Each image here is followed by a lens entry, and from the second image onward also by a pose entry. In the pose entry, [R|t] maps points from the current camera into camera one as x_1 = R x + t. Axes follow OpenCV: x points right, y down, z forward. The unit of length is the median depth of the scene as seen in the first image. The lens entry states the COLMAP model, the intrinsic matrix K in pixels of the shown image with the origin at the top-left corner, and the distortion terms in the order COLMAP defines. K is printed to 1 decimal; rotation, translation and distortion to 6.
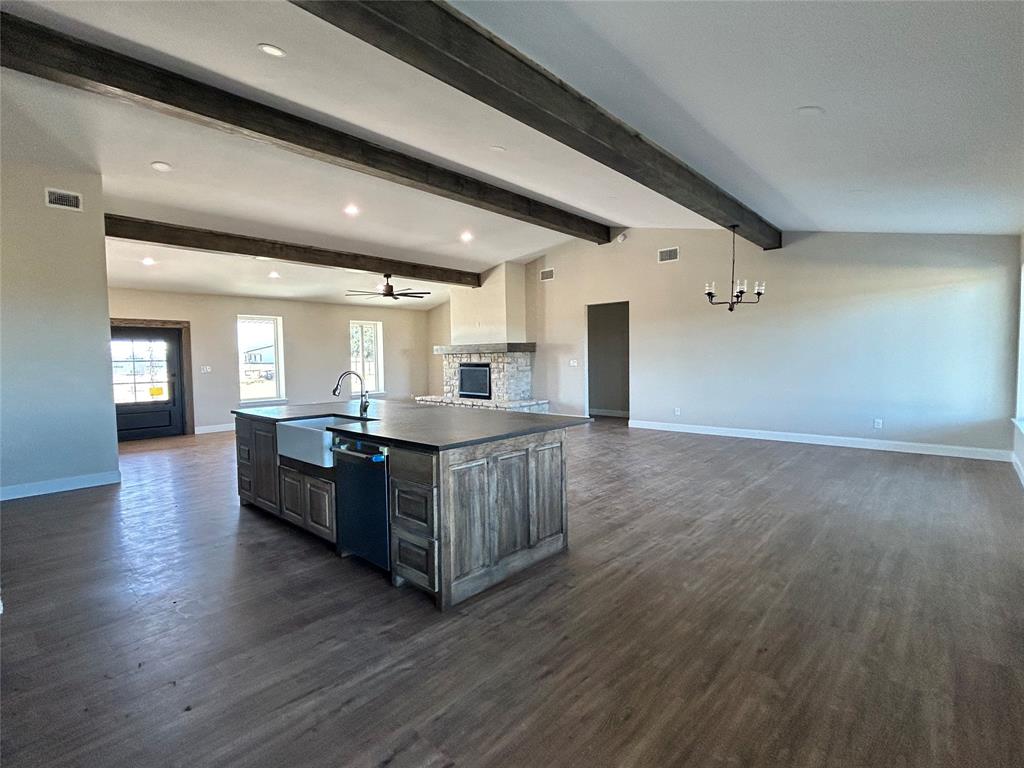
lens RADIAL K [[487.6, 0, 509.3], [0, 487.6, 381.7], [0, 0, 1]] dist [0.001106, -0.000251]
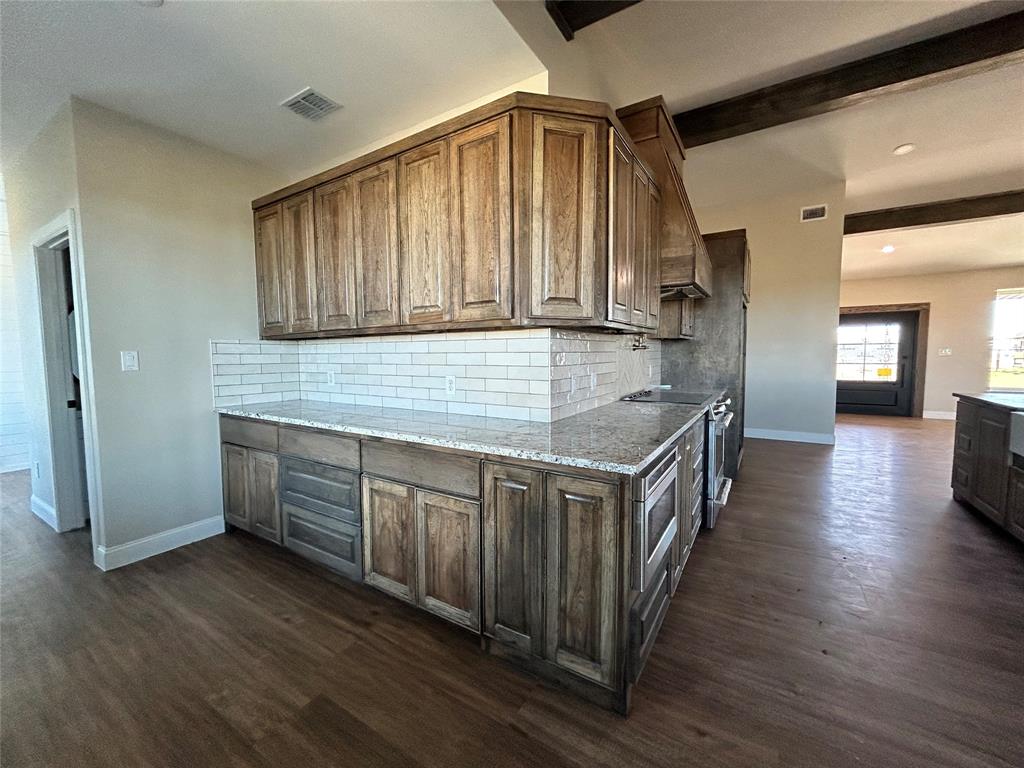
lens RADIAL K [[409.3, 0, 512.9], [0, 409.3, 383.0], [0, 0, 1]] dist [0.003181, -0.000329]
pose [[0.183829, 0.084673, -0.979305, 0.017367], [-0.042286, 0.996042, 0.078183, 0.011781], [0.982048, 0.027038, 0.186681, 0.043967]]
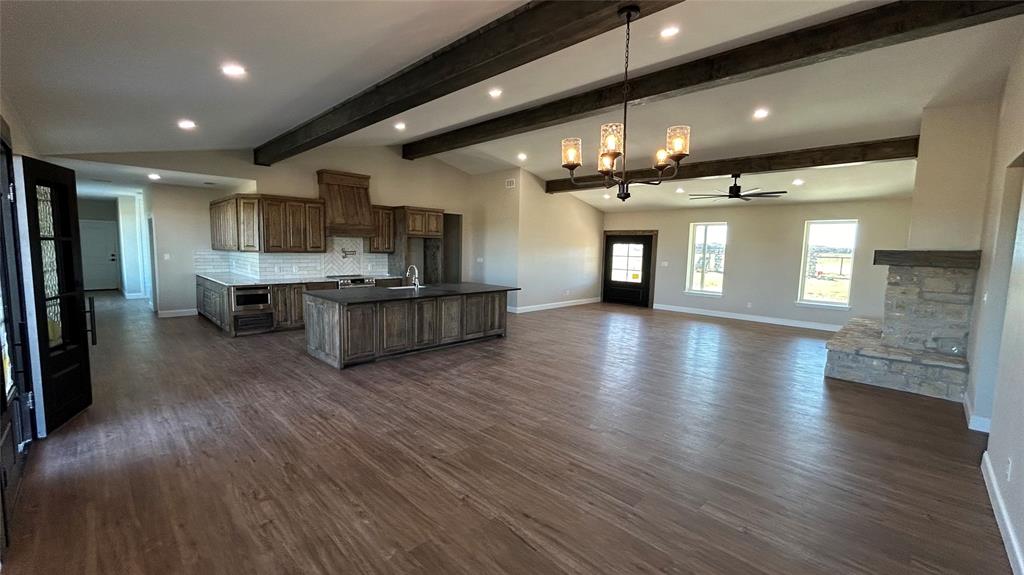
lens RADIAL K [[413.3, 0, 512.5], [0, 413.3, 285.3], [0, 0, 1]] dist [0.000042, 0.000875]
pose [[-0.034126, 0.108808, -0.993477, 0.894330], [-0.070625, 0.991308, 0.110997, -0.102611], [0.996919, 0.073953, -0.026145, 0.940492]]
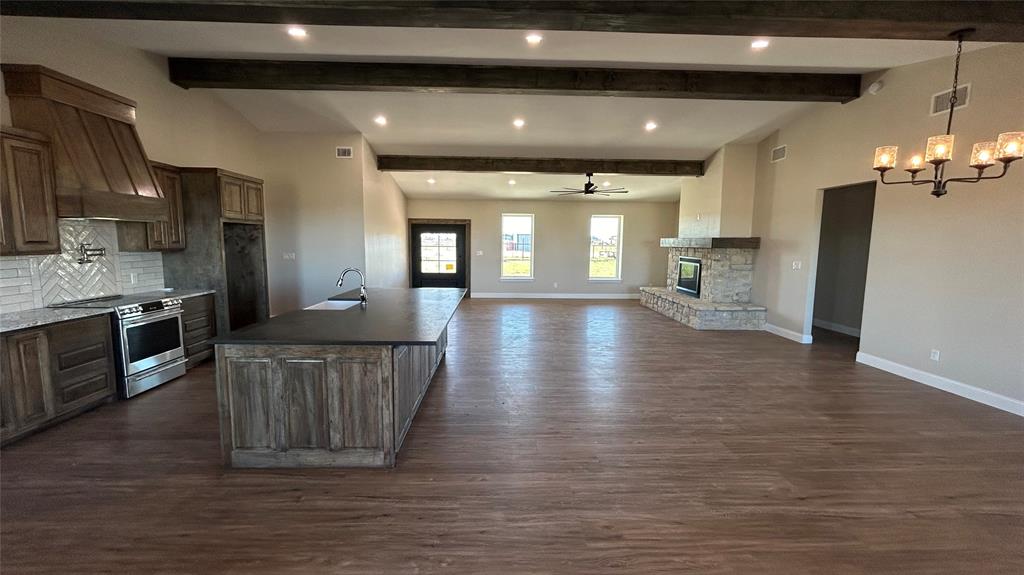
lens RADIAL K [[413.3, 0, 509.1], [0, 413.3, 286.5], [0, 0, 1]] dist [0.000042, 0.000875]
pose [[0.697002, 0.101793, -0.709808, 0.473775], [-0.057082, 0.994608, 0.086584, -0.058762], [0.714794, -0.019832, 0.699054, 0.340463]]
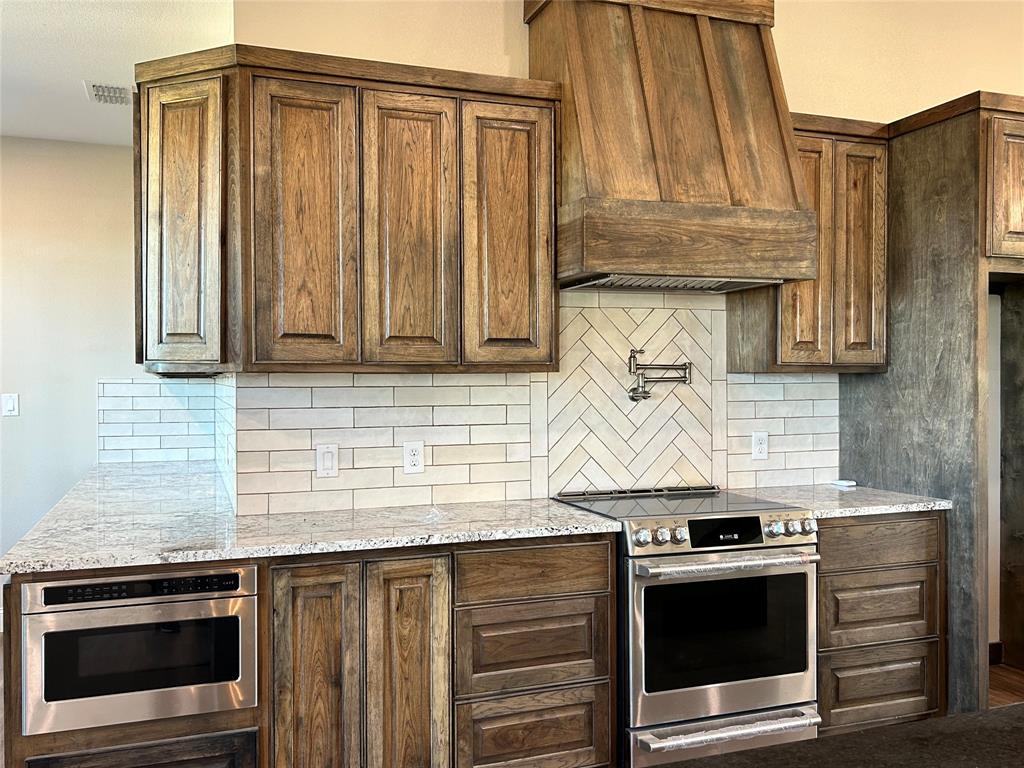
lens RADIAL K [[892.1, 0, 514.9], [0, 892.1, 392.8], [0, 0, 1]] dist [0.044367, -0.010436]
pose [[-0.457144, 0.028745, -0.888928, 0.058226], [-0.033618, 0.998205, 0.049568, -0.028264], [0.888757, 0.052544, -0.455357, 0.515215]]
